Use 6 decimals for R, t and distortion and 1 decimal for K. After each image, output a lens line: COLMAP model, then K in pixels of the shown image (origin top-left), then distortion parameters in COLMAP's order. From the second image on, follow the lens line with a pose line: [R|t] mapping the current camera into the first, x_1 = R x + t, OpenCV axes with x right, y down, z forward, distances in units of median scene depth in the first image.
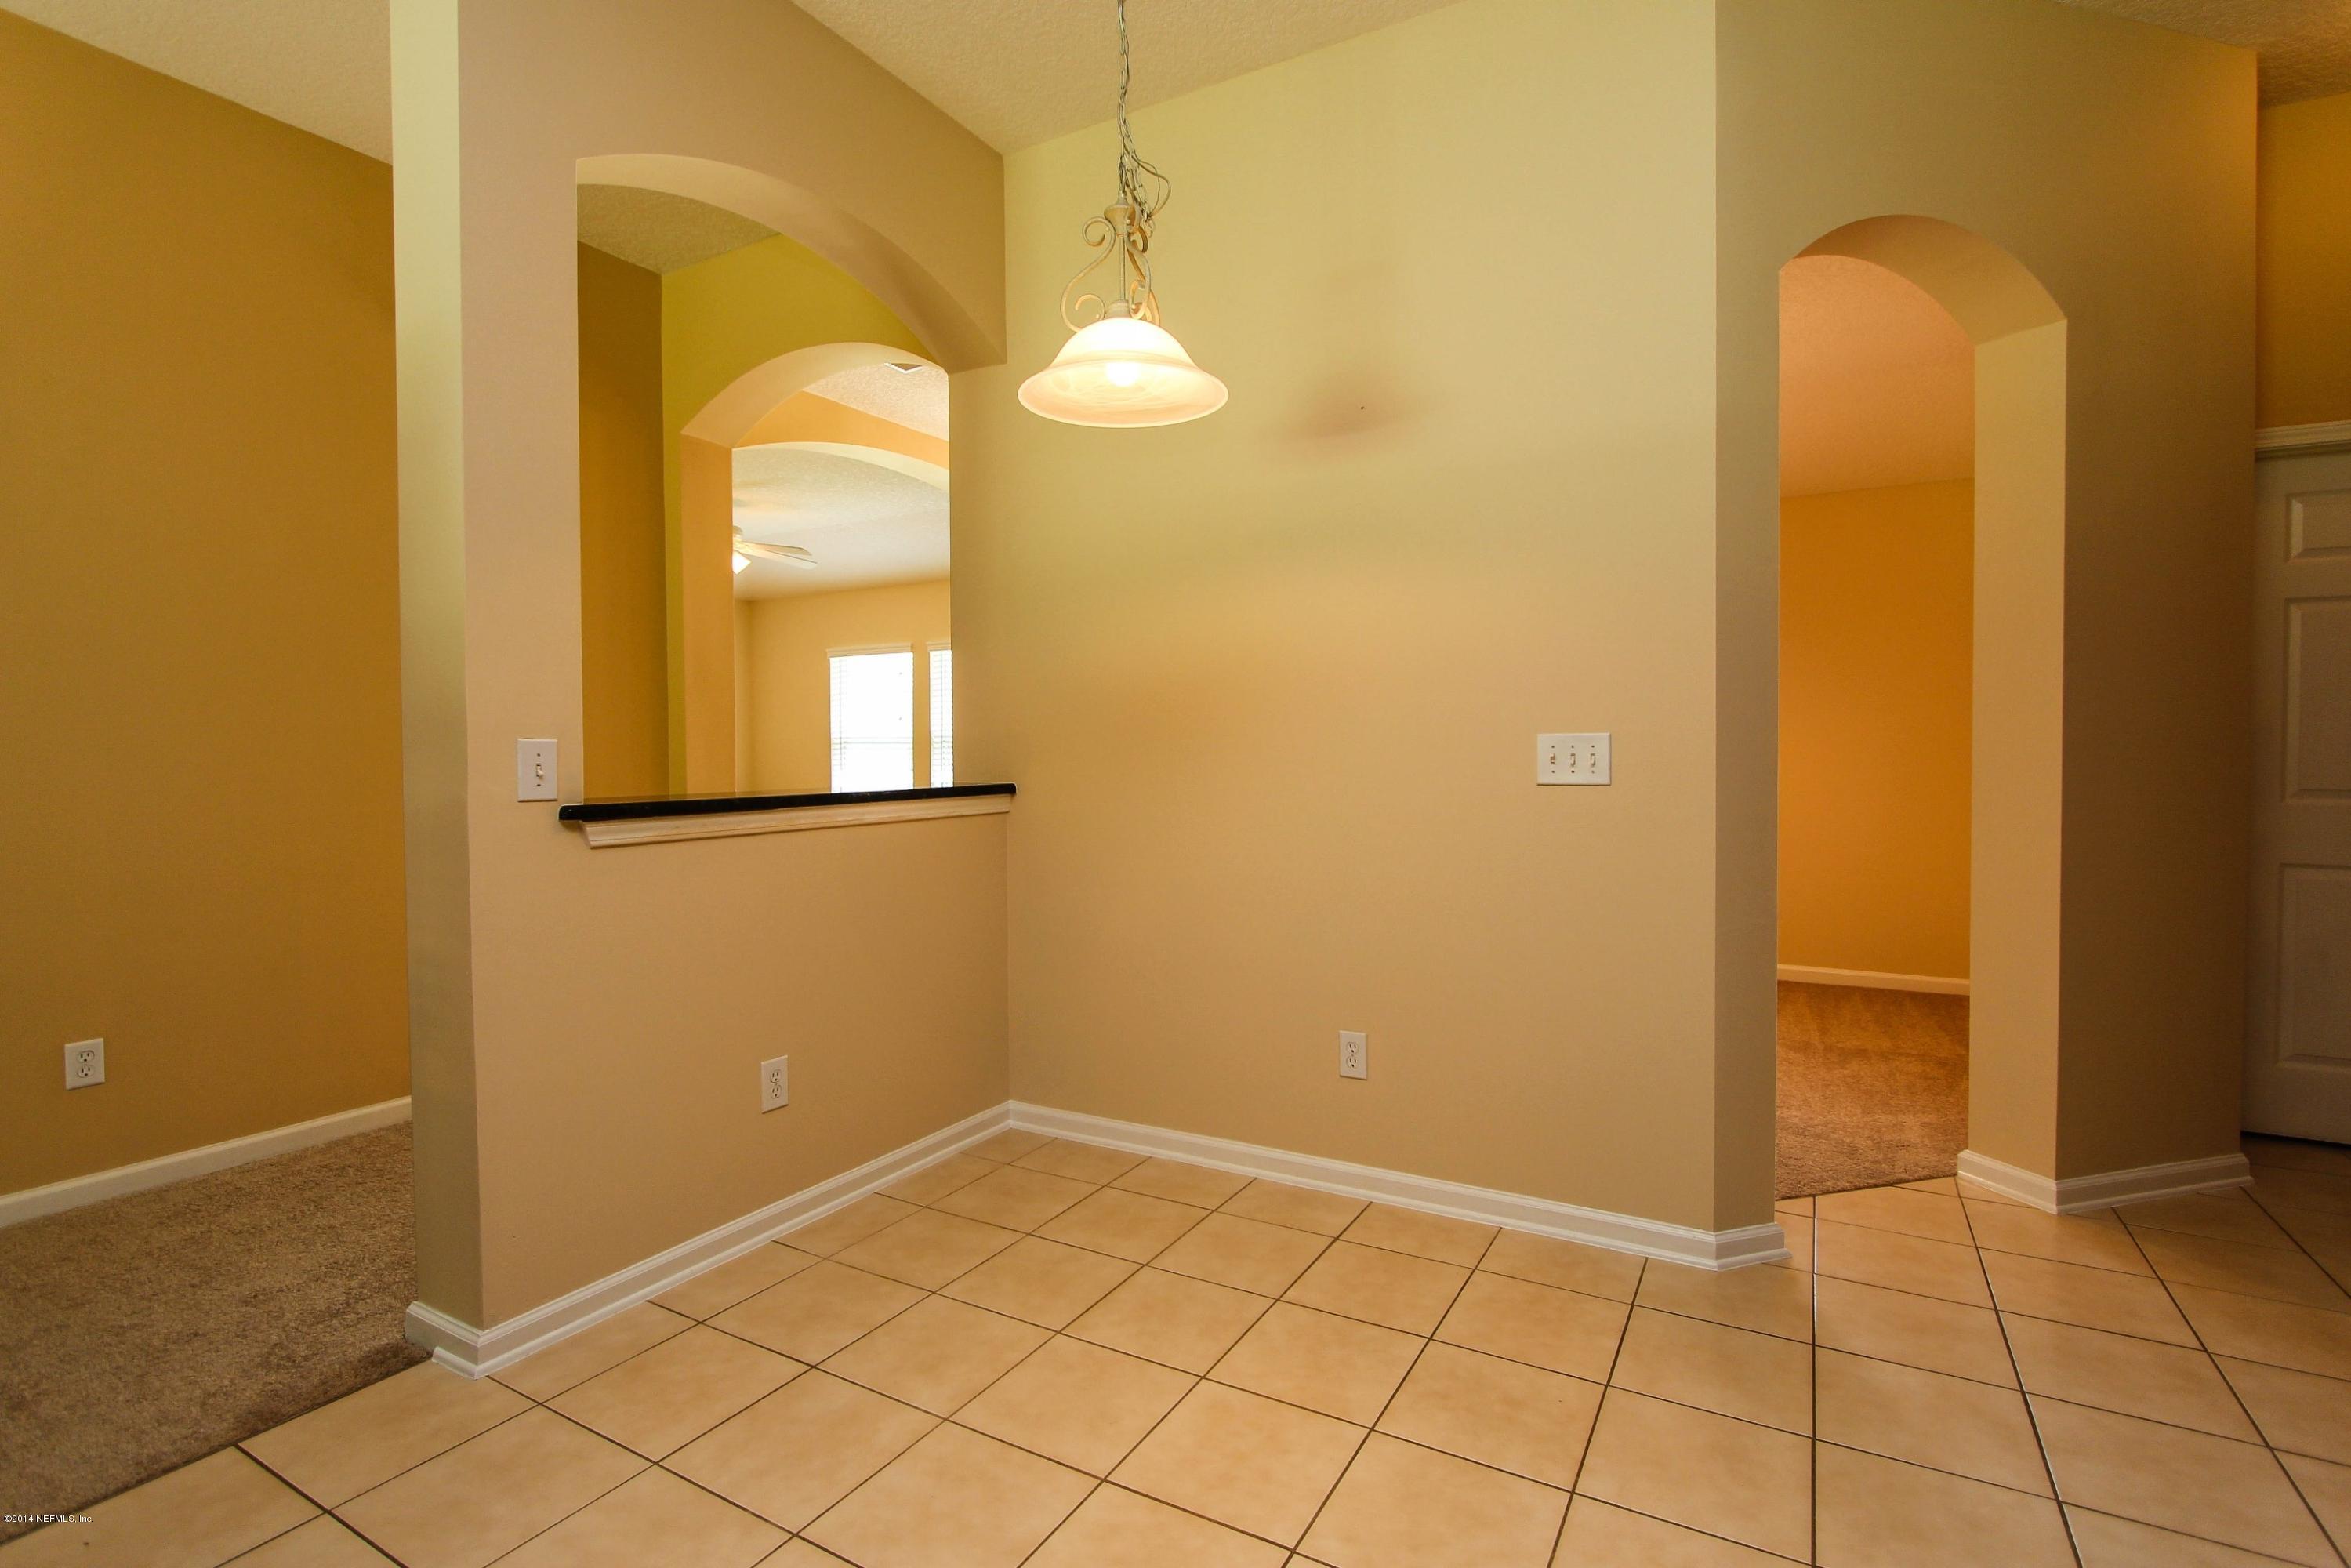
lens RADIAL K [[1105.3, 0, 1200.2], [0, 1105.3, 767.9], [0, 0, 1]] dist [-0.001684, -0.000294]
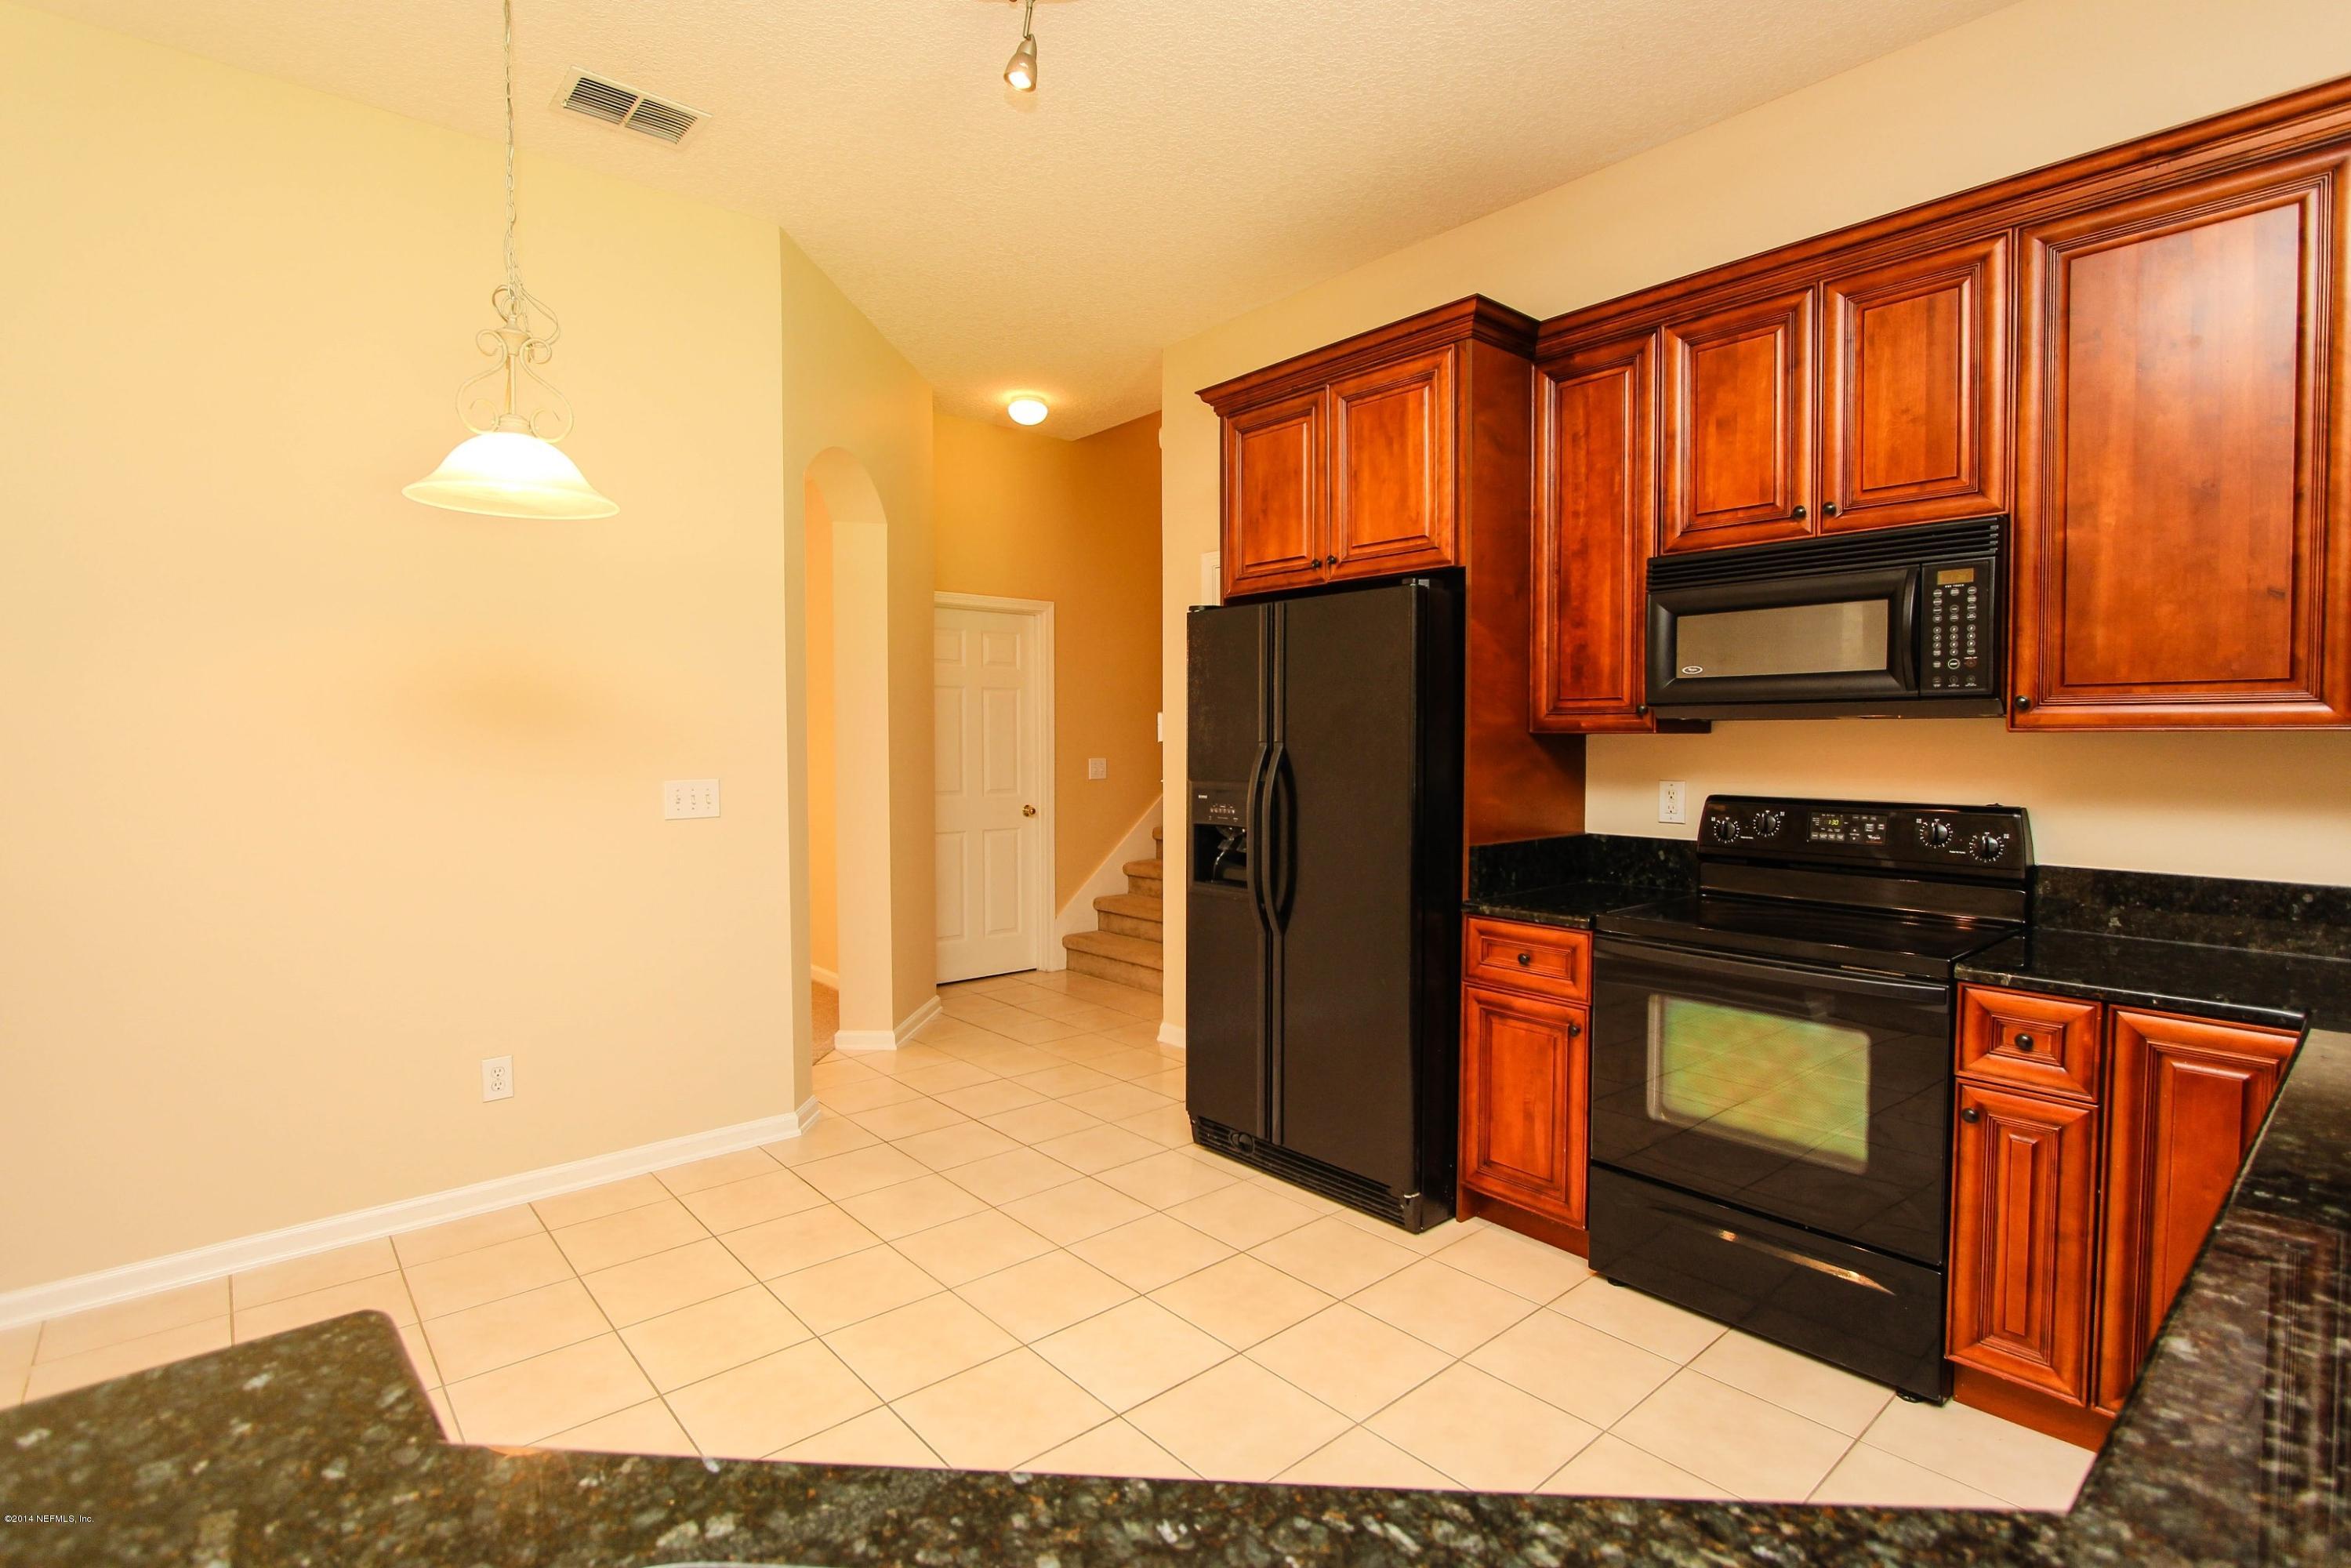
lens RADIAL K [[1120.7, 0, 1168.3], [0, 1120.7, 771.9], [0, 0, 1]] dist [-0.006027, 0.000403]
pose [[0.350219, -0.029556, 0.936202, -0.709025], [0.017287, 0.999536, 0.025089, -0.063712], [-0.936508, 0.007398, 0.350567, -0.005405]]
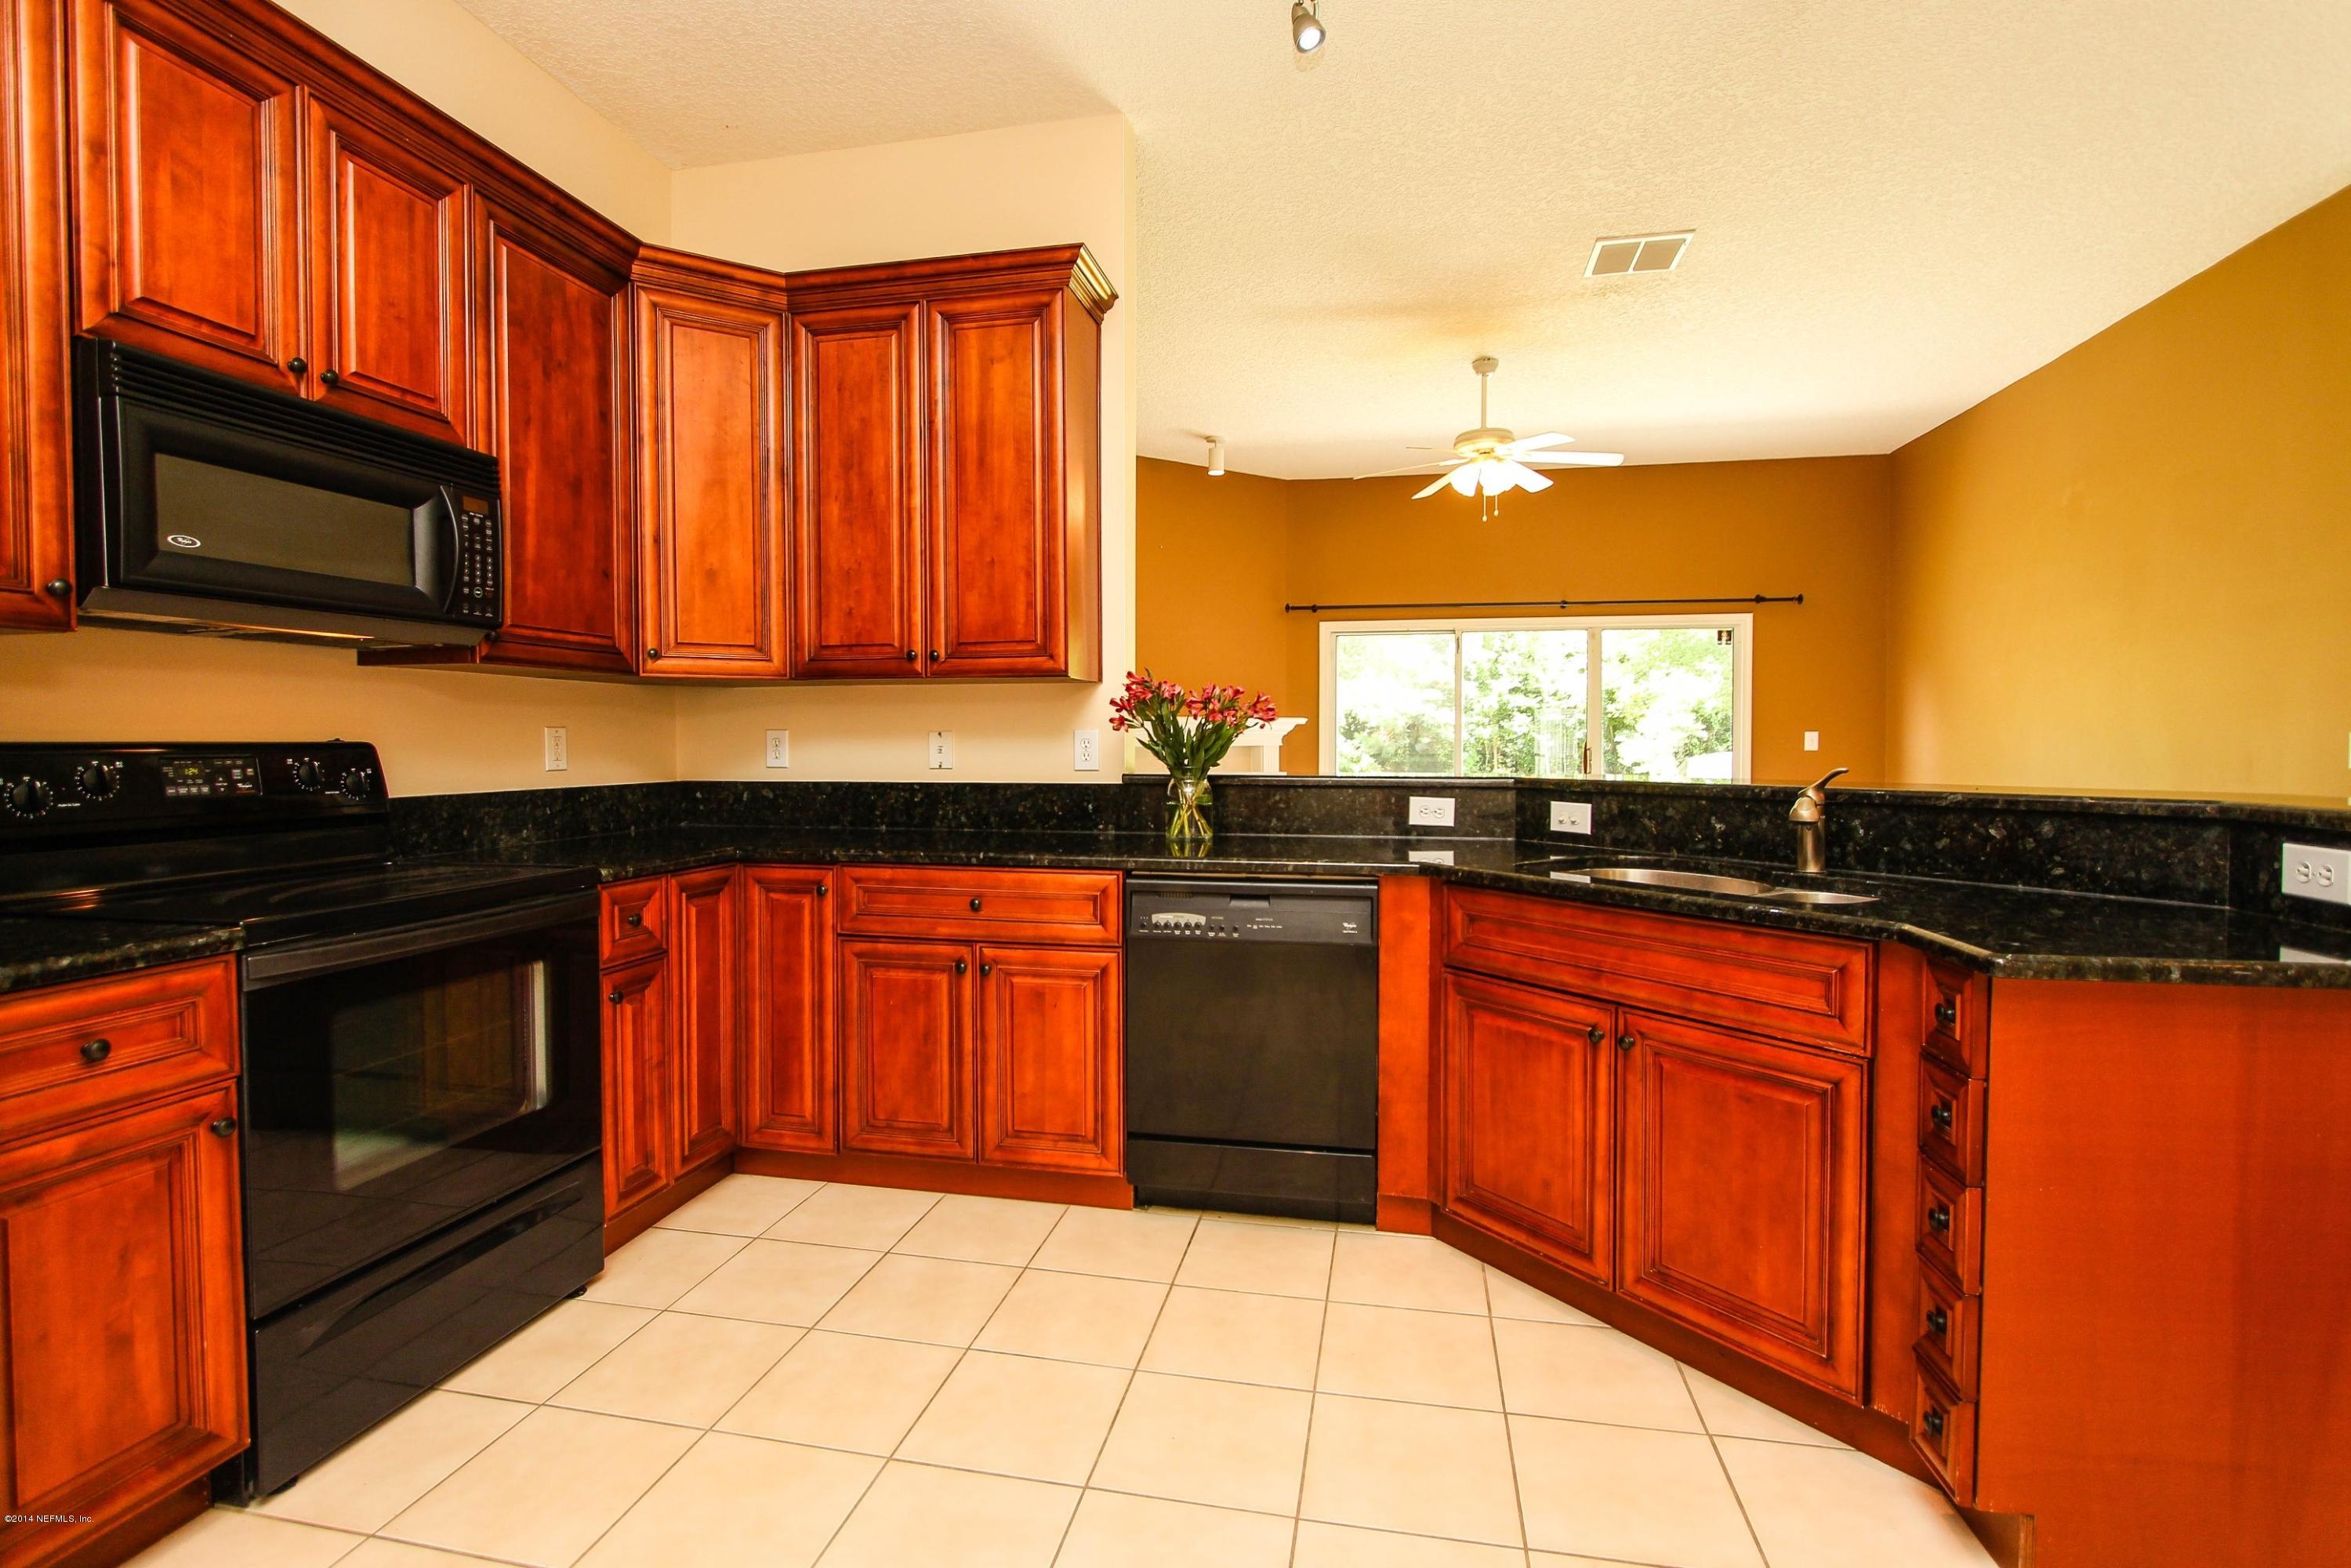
lens RADIAL K [[1105.5, 0, 1170.3], [0, 1105.5, 772.8], [0, 0, 1]] dist [-0.012149, -0.000213]
pose [[-0.954663, 0.013815, -0.297367, 0.077759], [-0.000097, 0.998908, 0.046718, -0.013122], [0.297687, 0.044629, -0.953620, 0.733007]]
